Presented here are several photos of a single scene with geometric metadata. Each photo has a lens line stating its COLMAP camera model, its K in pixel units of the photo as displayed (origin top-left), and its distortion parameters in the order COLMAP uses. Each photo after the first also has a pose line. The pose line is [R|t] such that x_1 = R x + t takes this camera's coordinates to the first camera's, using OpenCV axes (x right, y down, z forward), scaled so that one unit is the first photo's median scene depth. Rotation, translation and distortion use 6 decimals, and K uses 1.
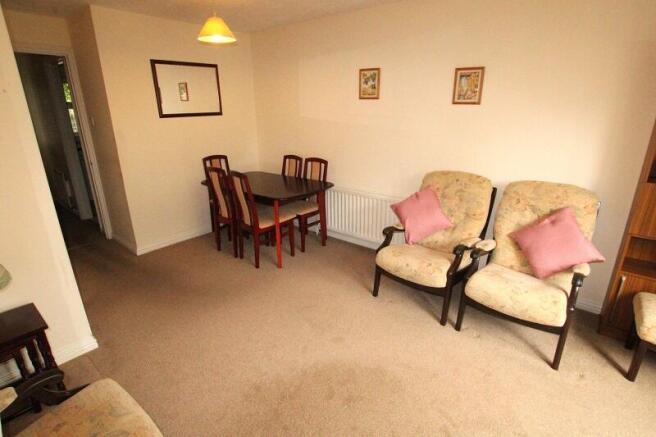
lens RADIAL K [[341.3, 0, 328.8], [0, 341.3, 219.5], [0, 0, 1]] dist [-0.028315, 0.000834]
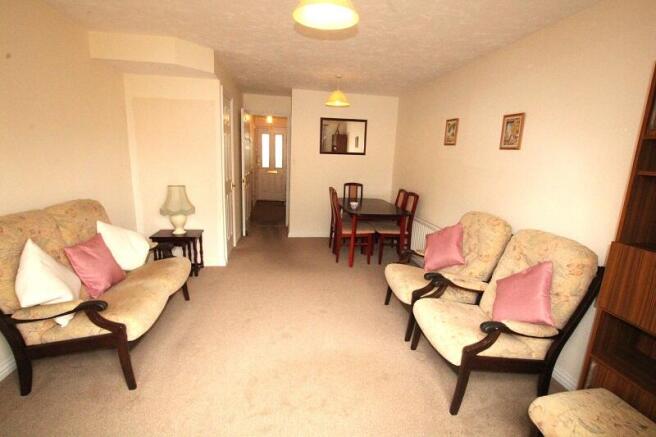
lens RADIAL K [[310.5, 0, 325.4], [0, 310.5, 219.9], [0, 0, 1]] dist [-0.026190, 0.000021]
pose [[0.730854, 0.176948, -0.659197, 0.559434], [-0.255880, 0.966404, -0.024283, 0.019682], [0.632754, 0.186423, 0.751578, 0.009778]]
